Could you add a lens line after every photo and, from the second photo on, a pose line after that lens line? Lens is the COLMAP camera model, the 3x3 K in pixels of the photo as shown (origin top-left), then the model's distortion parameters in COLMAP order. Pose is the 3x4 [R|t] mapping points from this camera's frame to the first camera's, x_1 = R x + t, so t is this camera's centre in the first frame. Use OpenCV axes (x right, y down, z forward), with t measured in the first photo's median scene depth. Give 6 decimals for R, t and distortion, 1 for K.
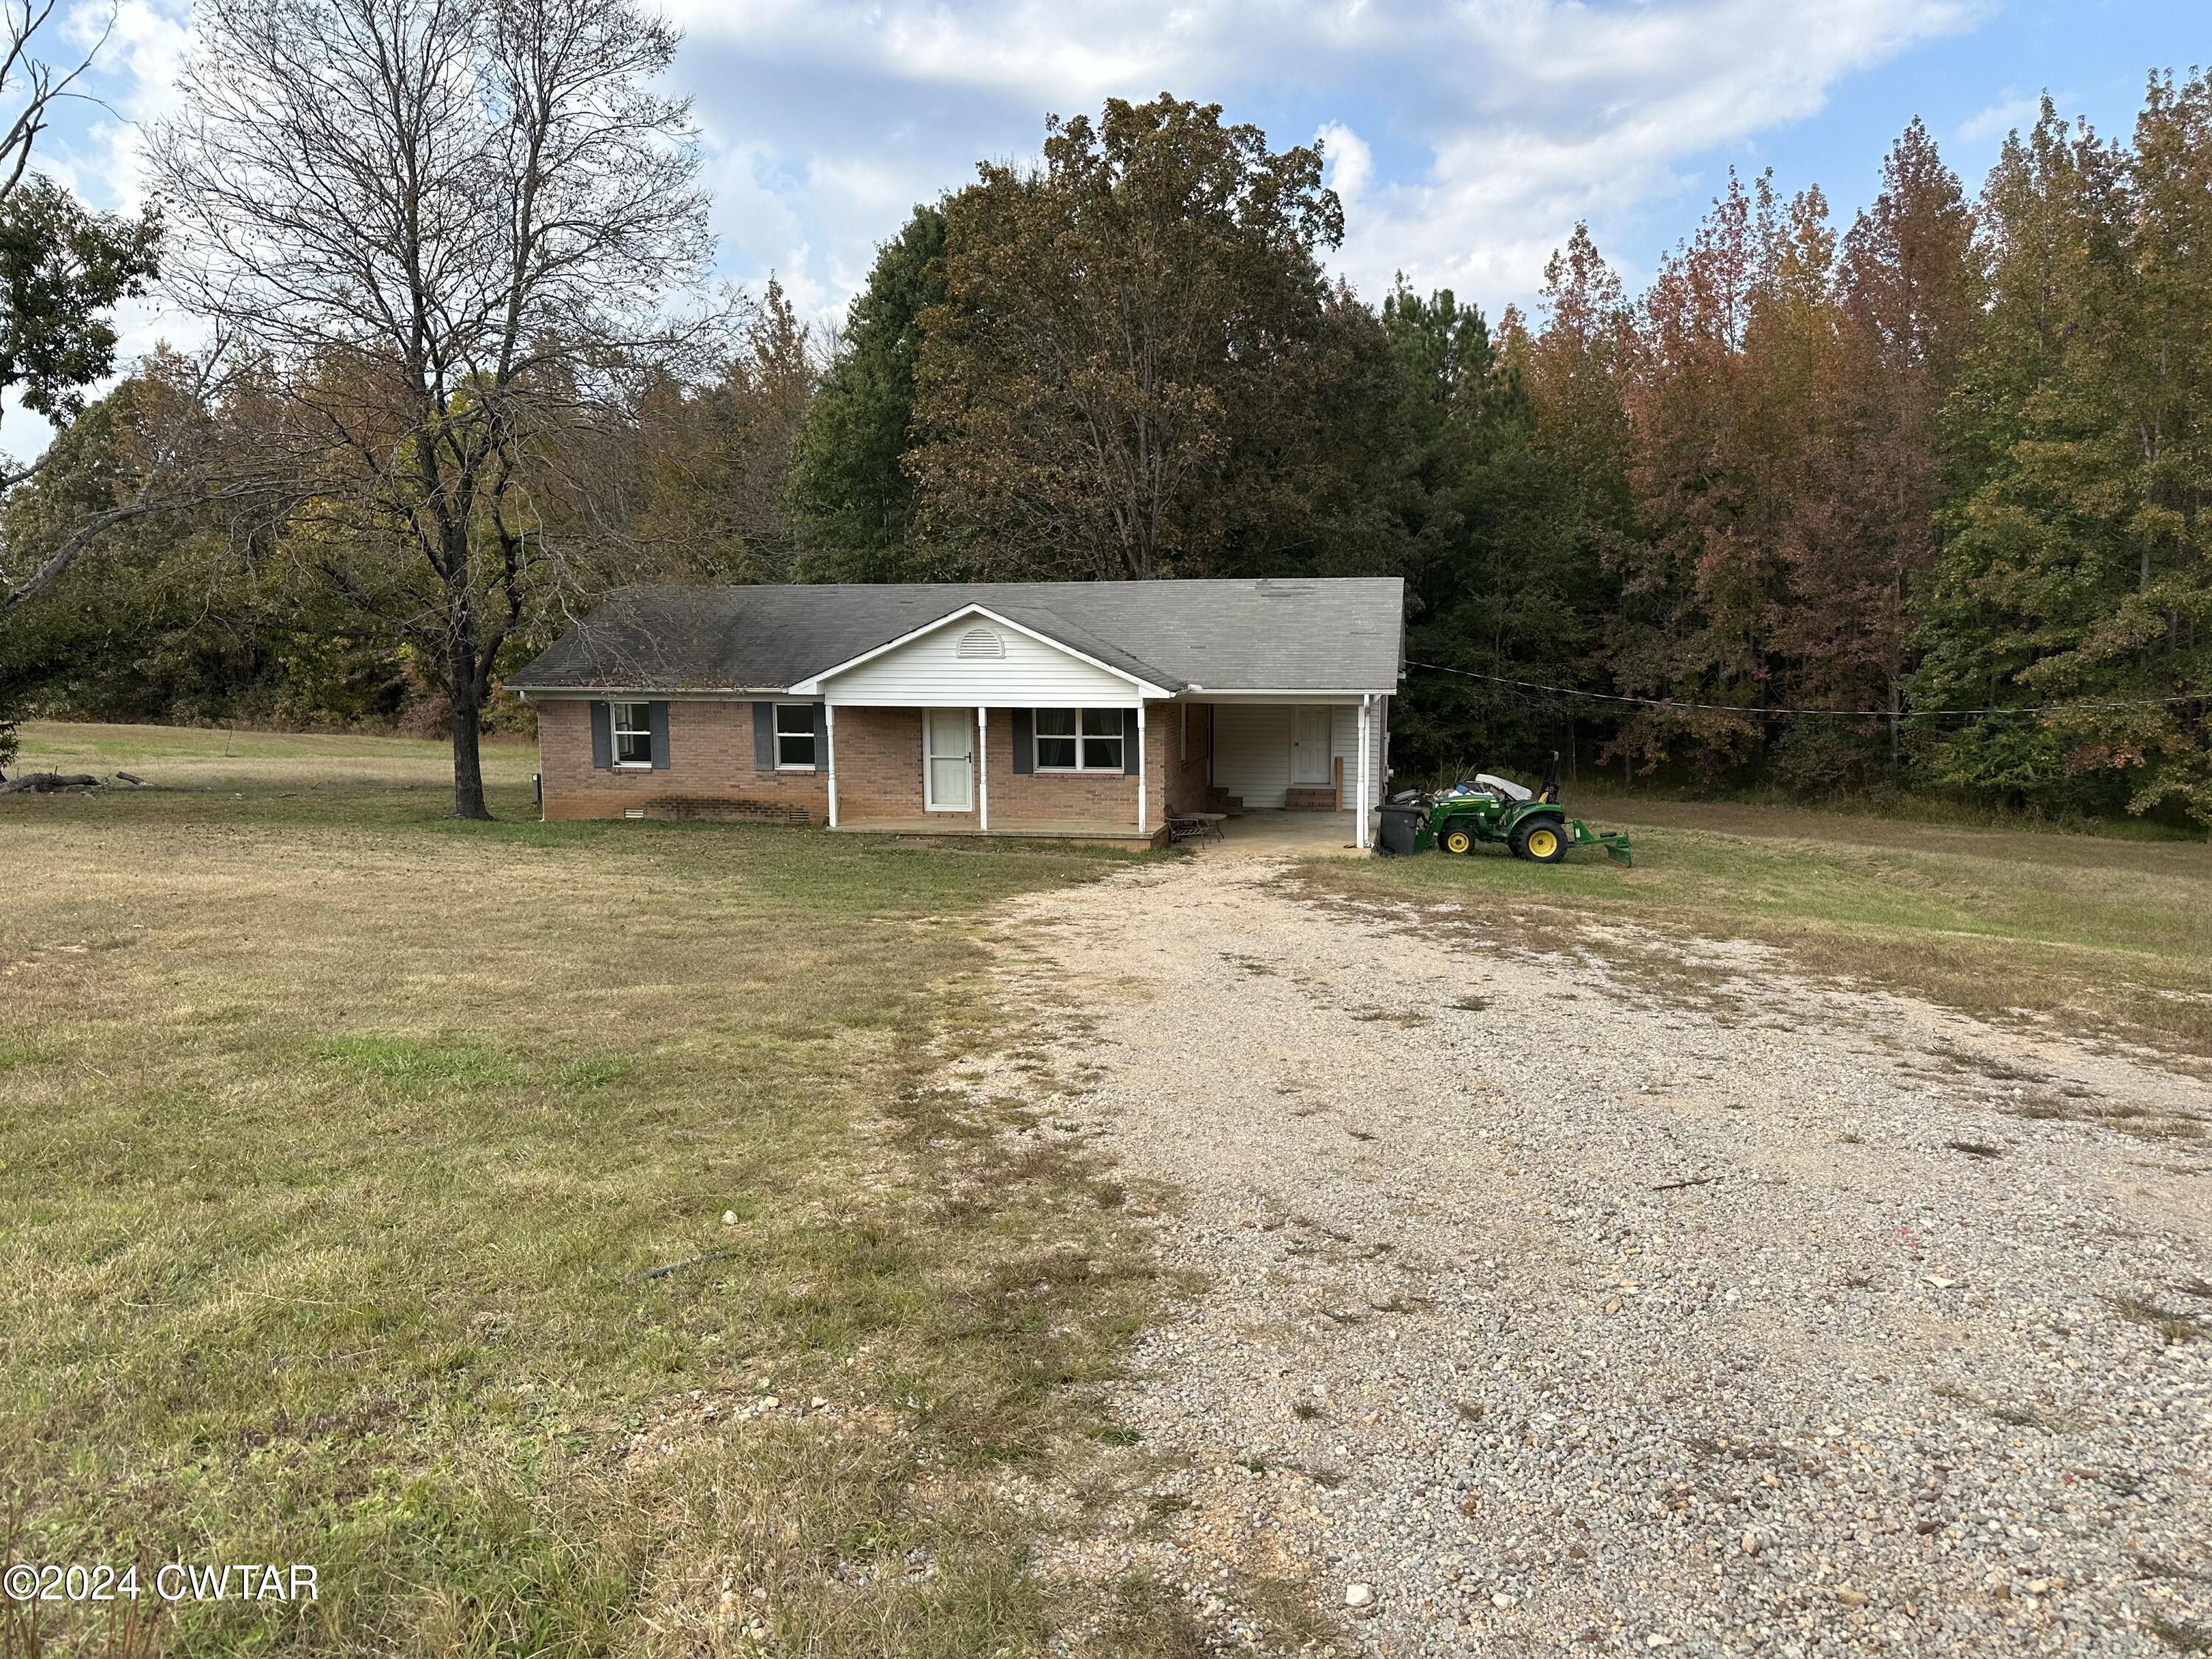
lens RADIAL K [[1560.8, 0, 1127.8], [0, 1560.8, 827.5], [0, 0, 1]] dist [0.151142, -0.286118]
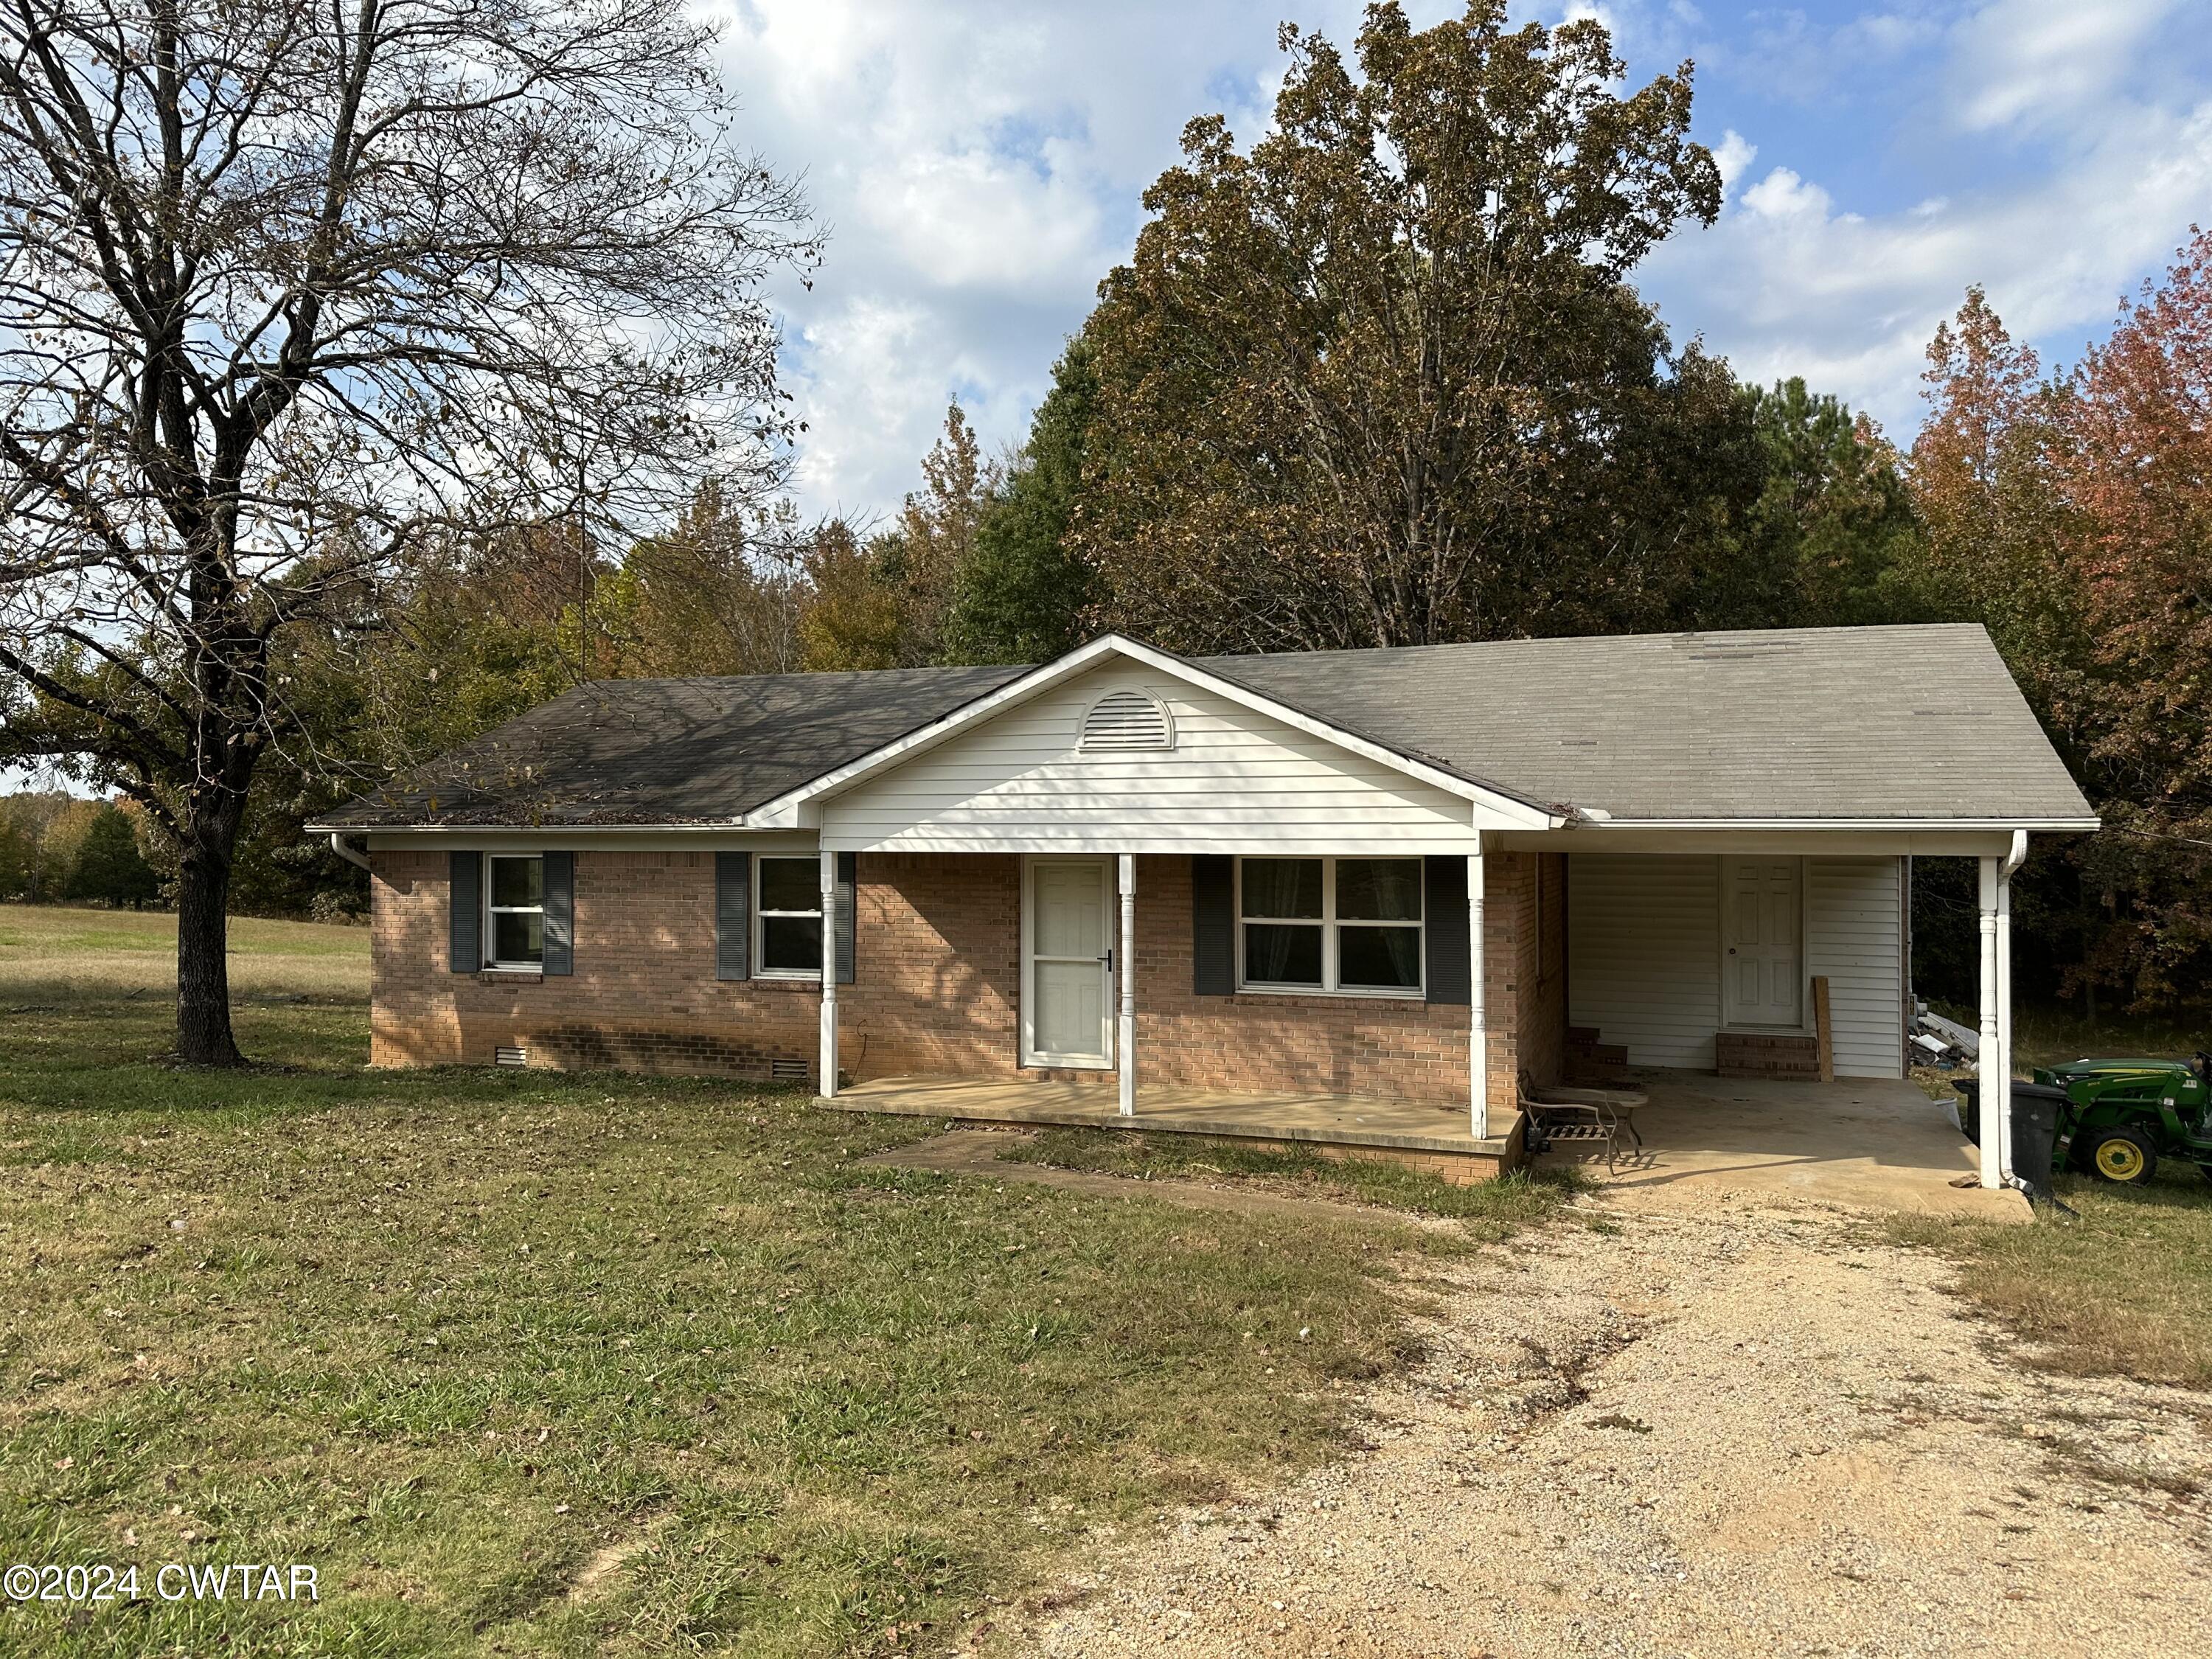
lens RADIAL K [[1569.9, 0, 1130.5], [0, 1569.9, 842.7], [0, 0, 1]] dist [0.078488, -0.099050]
pose [[0.990323, 0.006909, -0.138606, -0.021418], [-0.024396, 0.991873, -0.124868, -0.017172], [0.136617, 0.127041, 0.982444, 0.436817]]
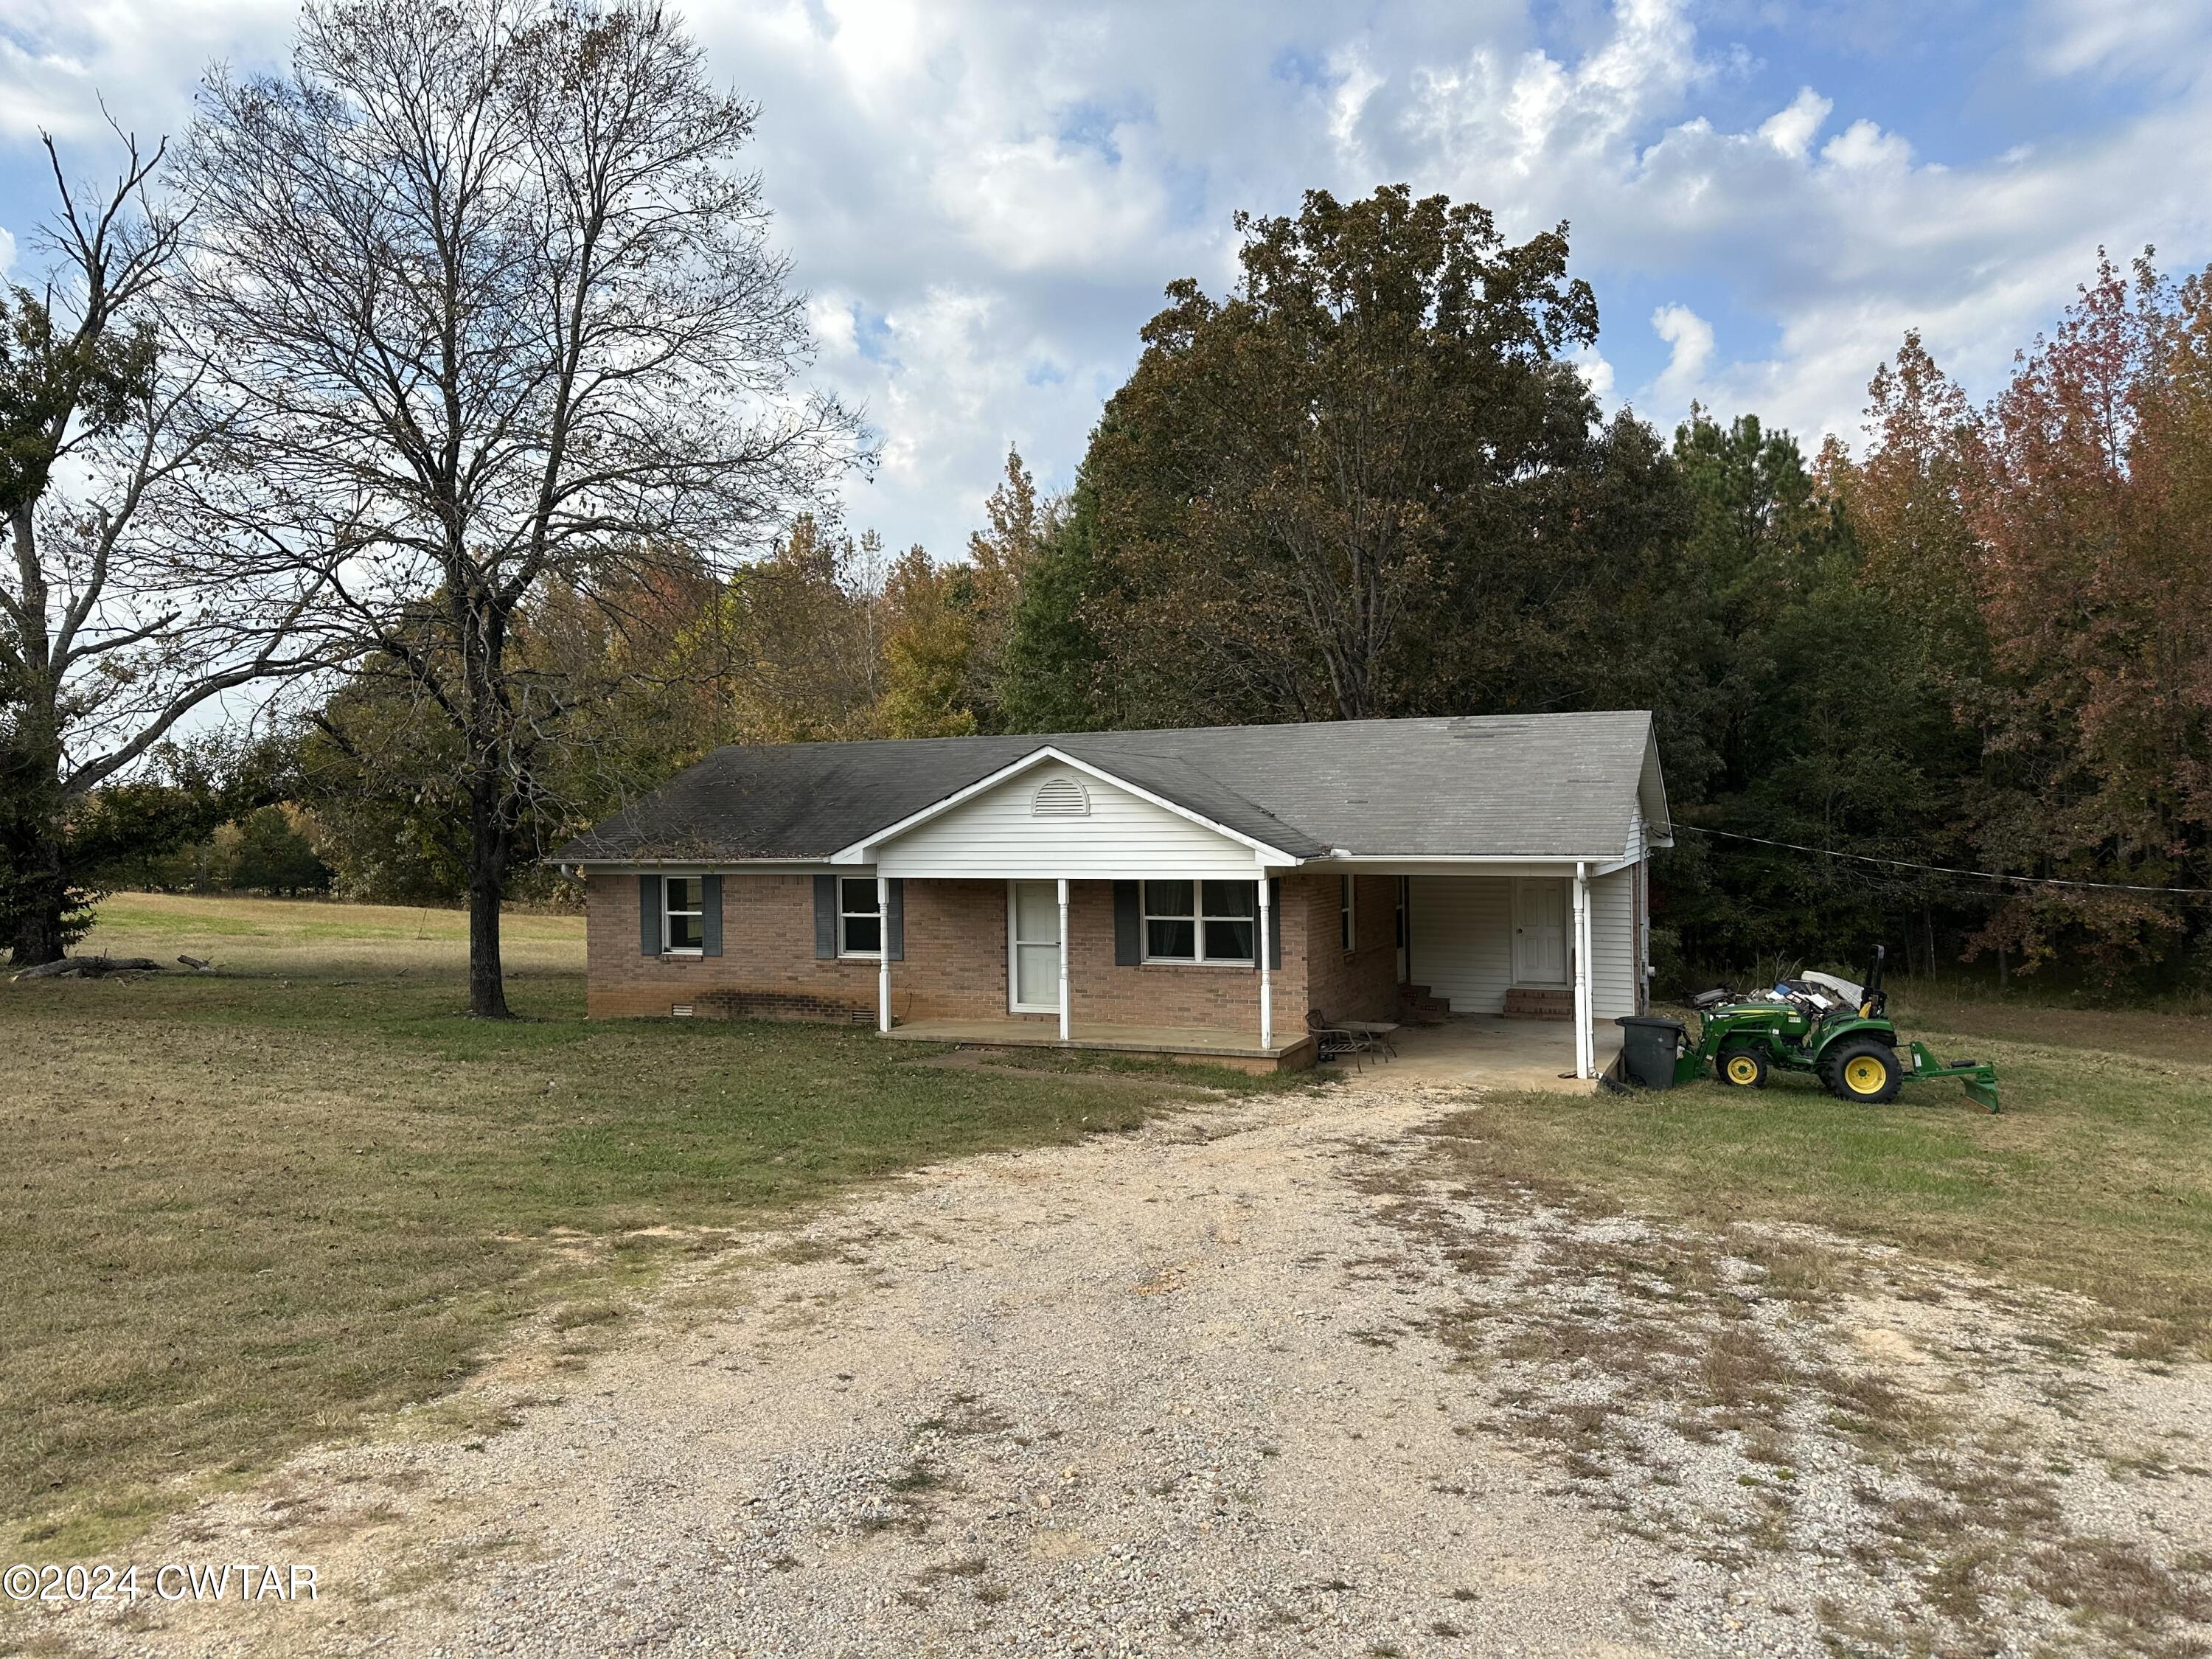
lens RADIAL K [[1569.9, 0, 1130.5], [0, 1569.9, 842.7], [0, 0, 1]] dist [0.078488, -0.099050]
pose [[0.980494, -0.004498, -0.196497, 0.074611], [-0.016910, 0.994100, -0.107137, -0.010321], [0.195820, 0.108370, 0.974634, 0.207688]]
